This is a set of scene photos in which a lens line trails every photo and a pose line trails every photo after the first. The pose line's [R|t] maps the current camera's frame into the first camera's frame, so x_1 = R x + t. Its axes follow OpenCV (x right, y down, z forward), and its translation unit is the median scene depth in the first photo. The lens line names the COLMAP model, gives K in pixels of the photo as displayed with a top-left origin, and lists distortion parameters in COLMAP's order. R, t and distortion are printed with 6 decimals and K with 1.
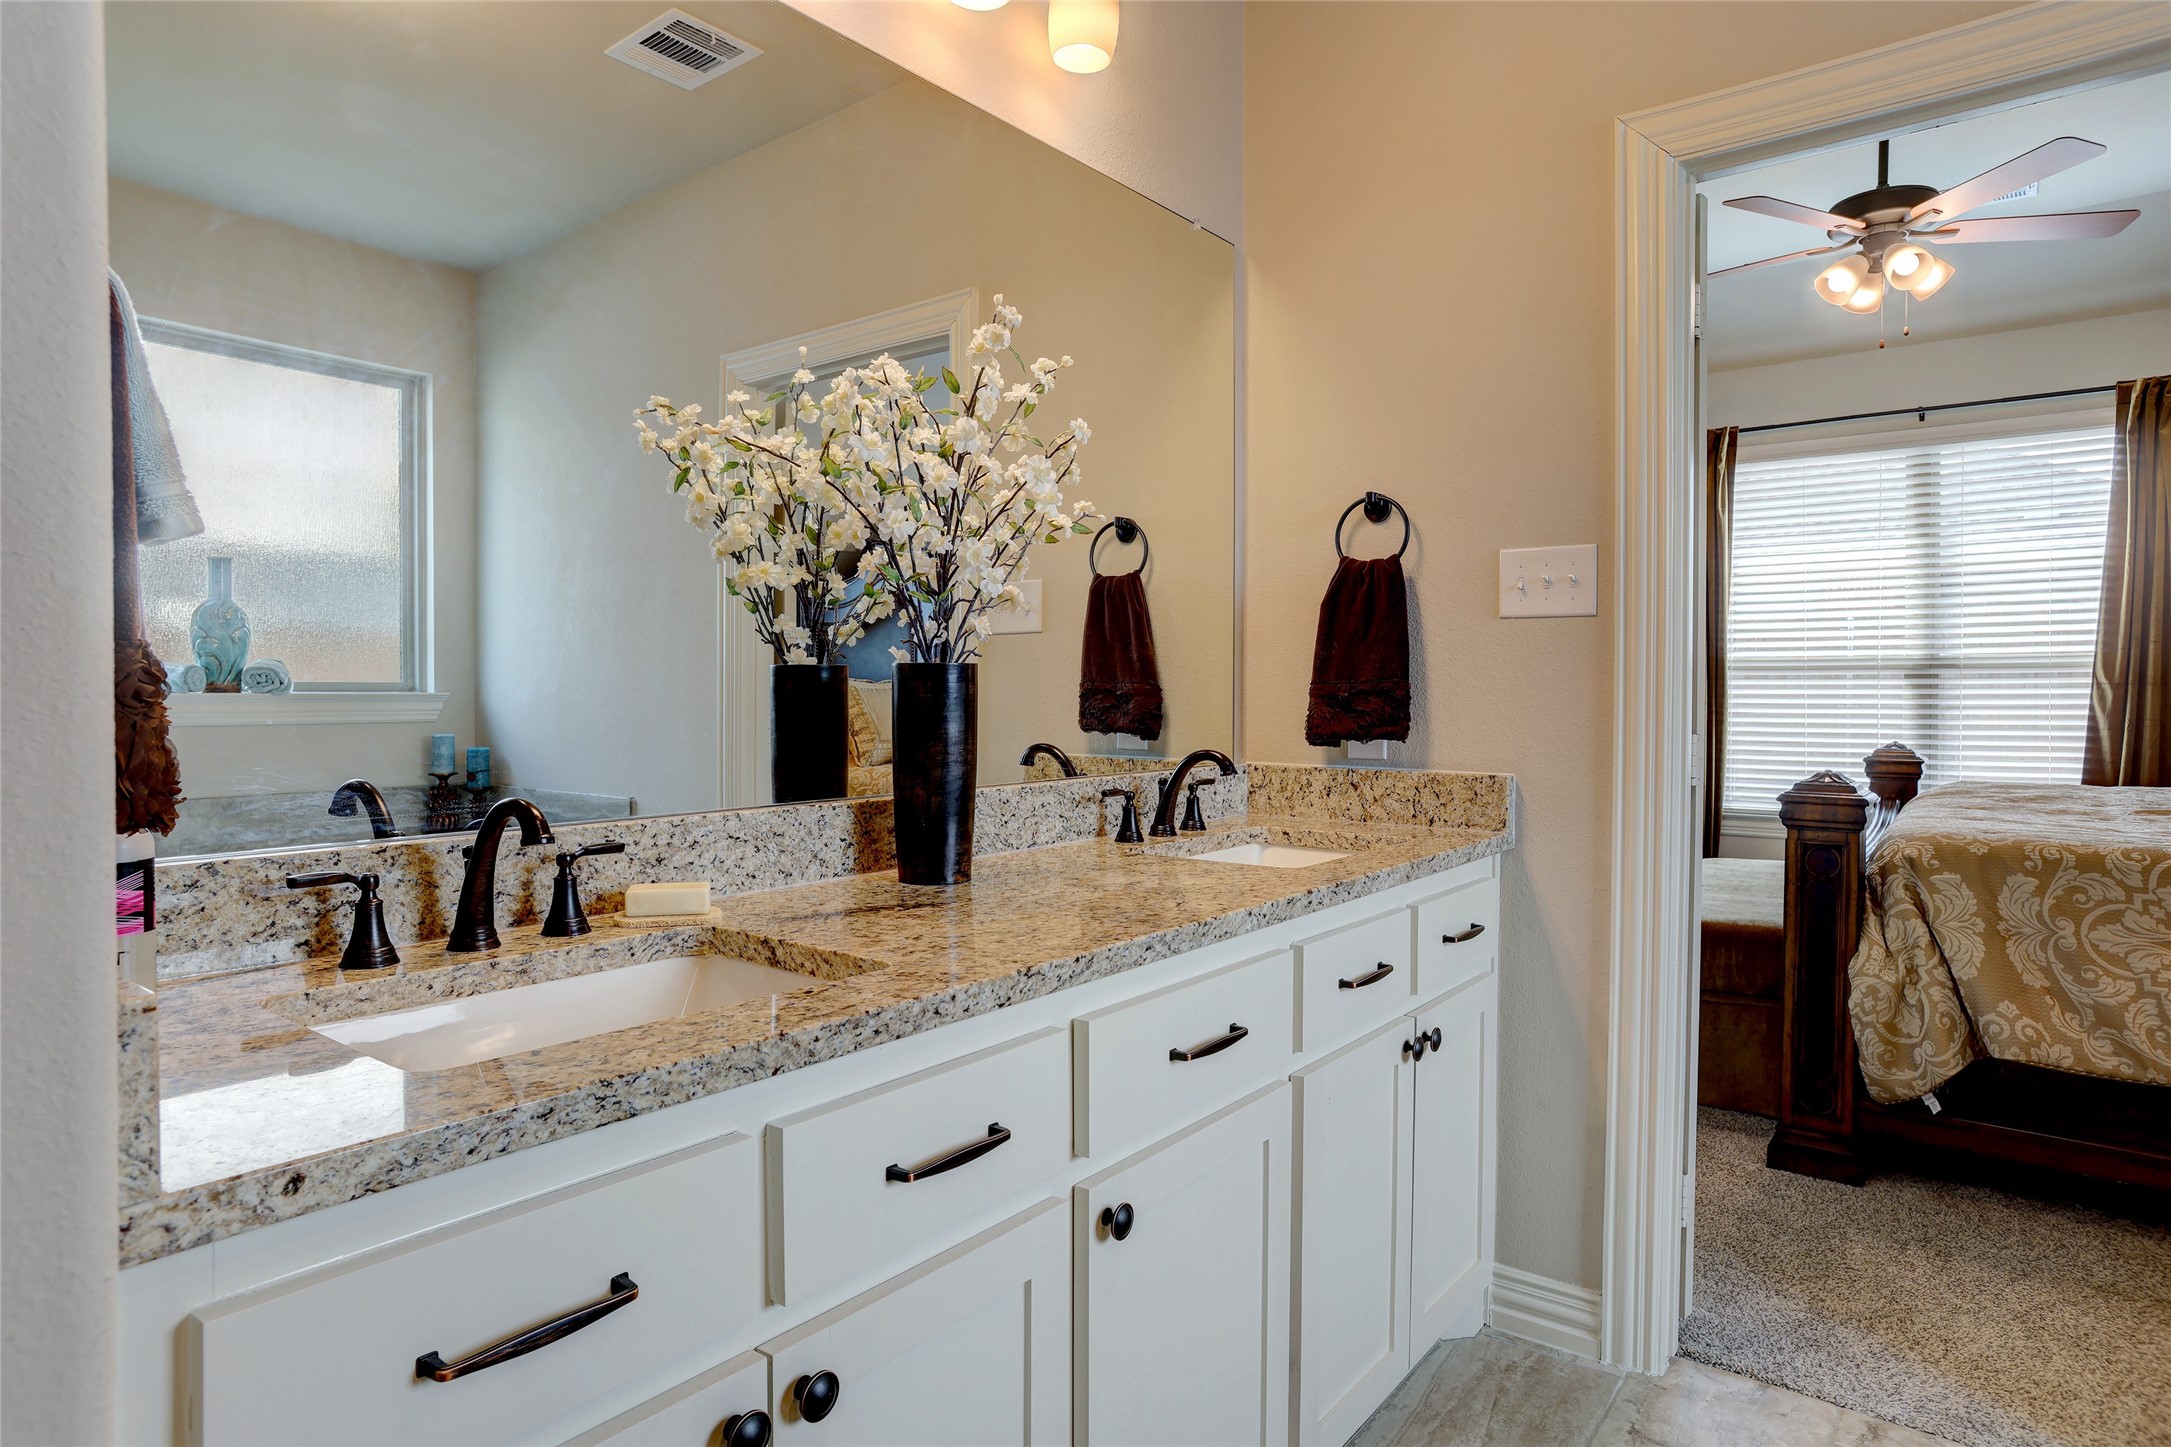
lens RADIAL K [[1240.6, 0, 1079.9], [0, 1240.6, 707.7], [0, 0, 1]] dist [-0.073605, 0.050629]
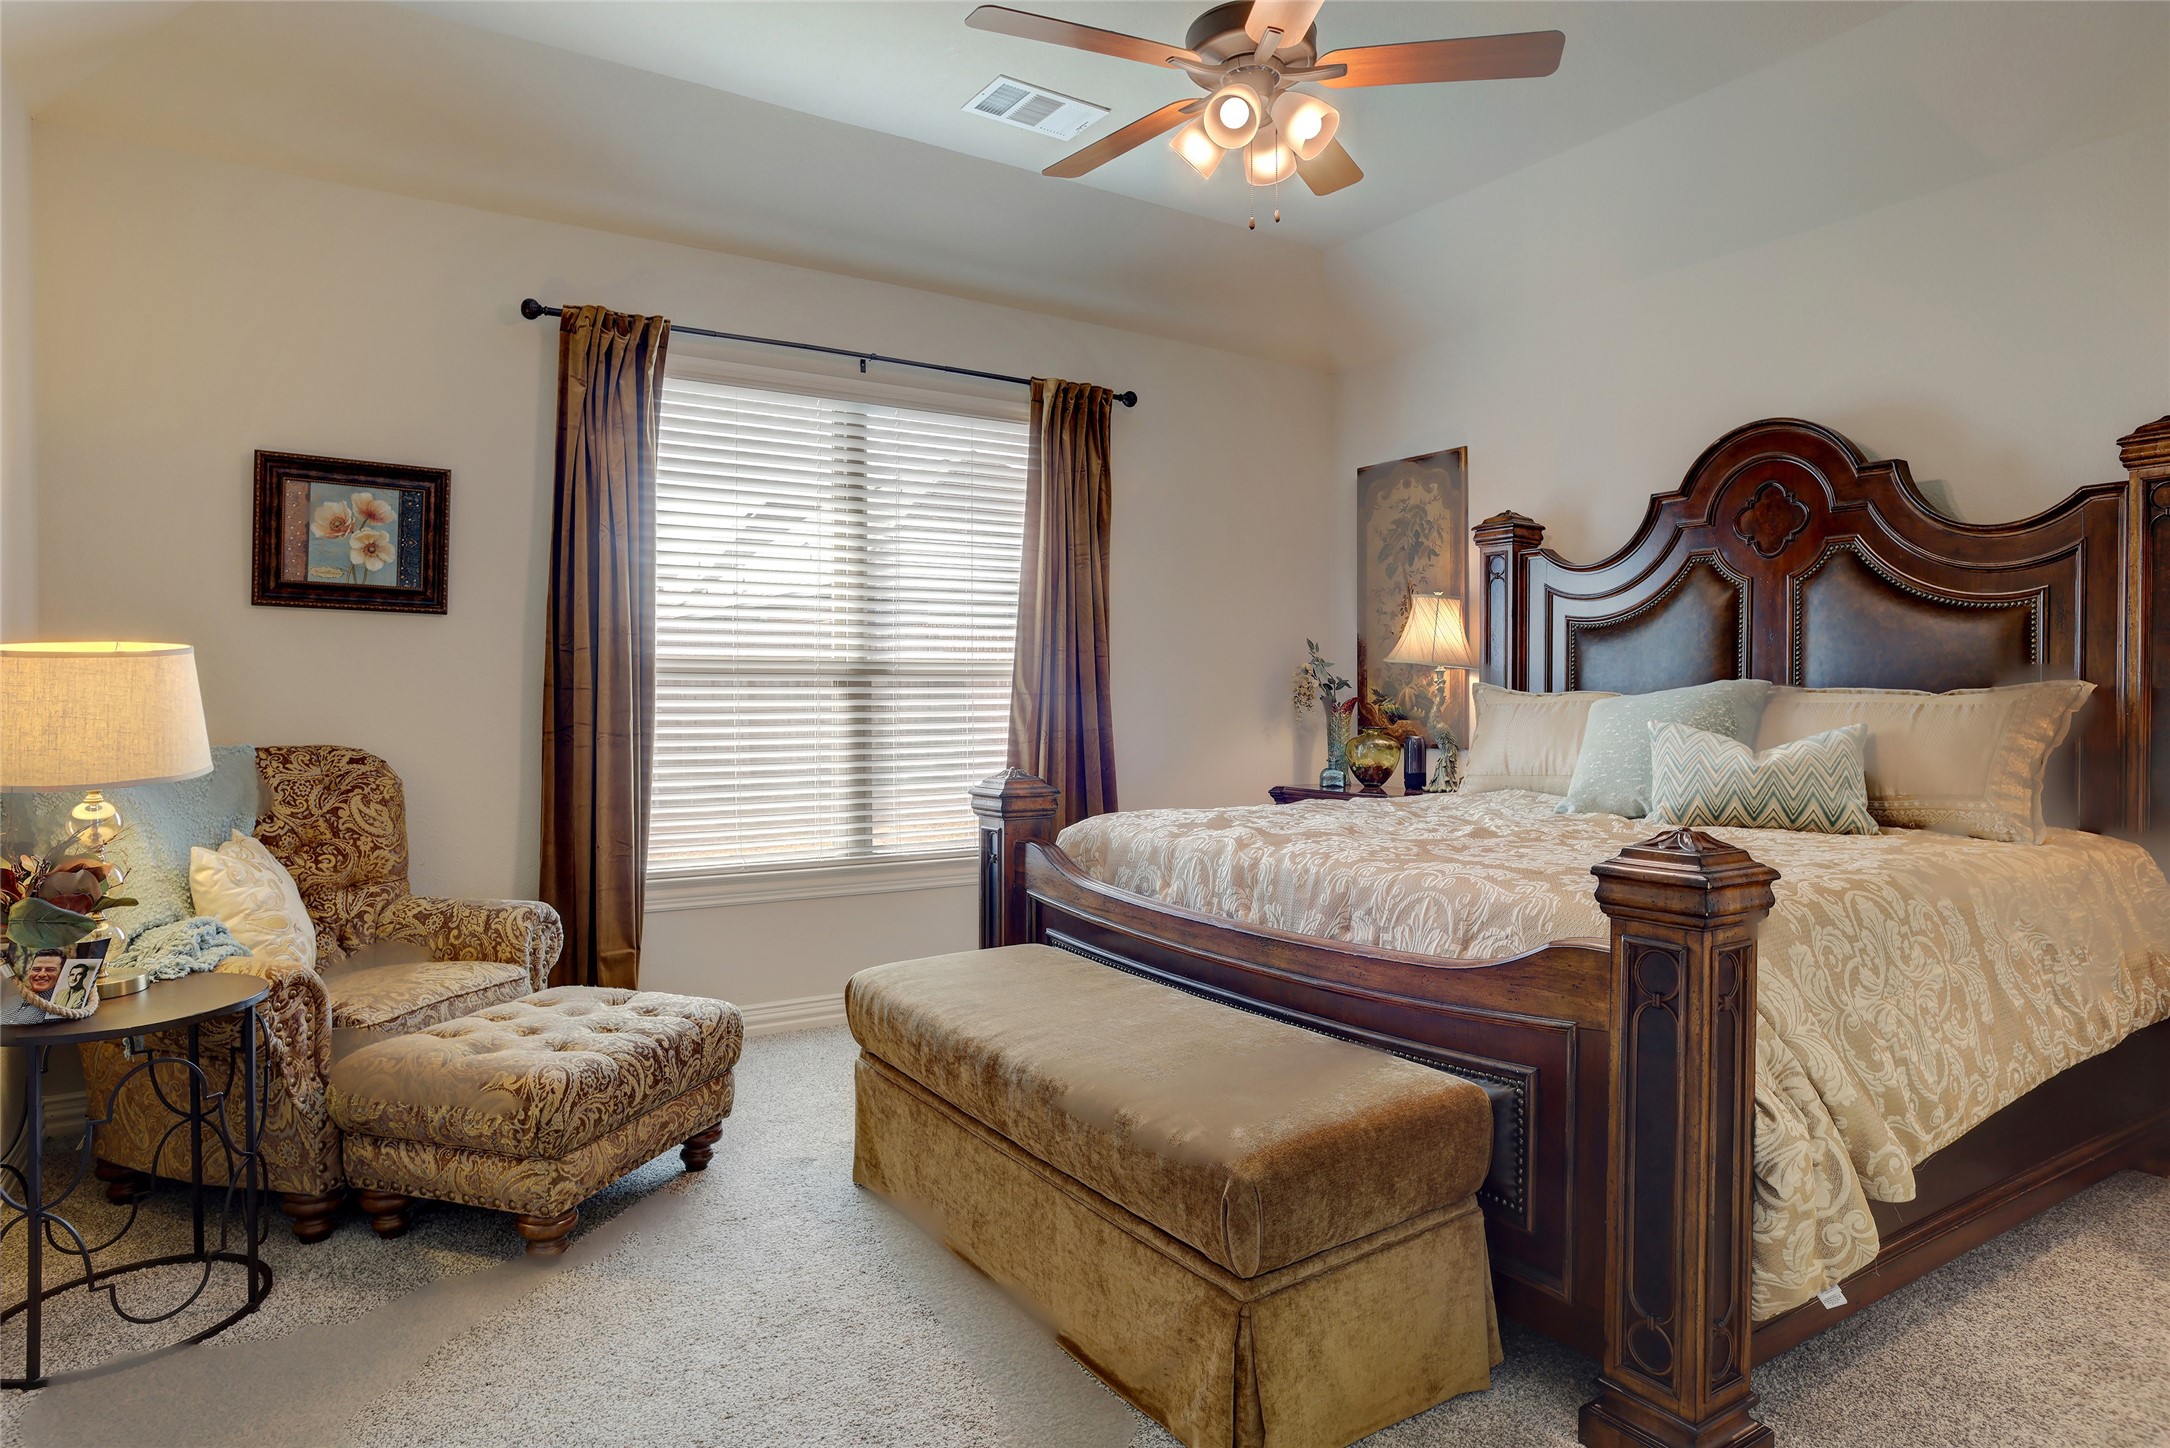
lens RADIAL K [[1240.0, 0, 1079.4], [0, 1240.0, 708.2], [0, 0, 1]] dist [-0.073605, 0.050629]
pose [[0.332452, -0.004254, 0.943111, -0.047236], [0.012925, 0.999916, -0.000045, -0.007814], [-0.943032, 0.012205, 0.332479, 0.610707]]
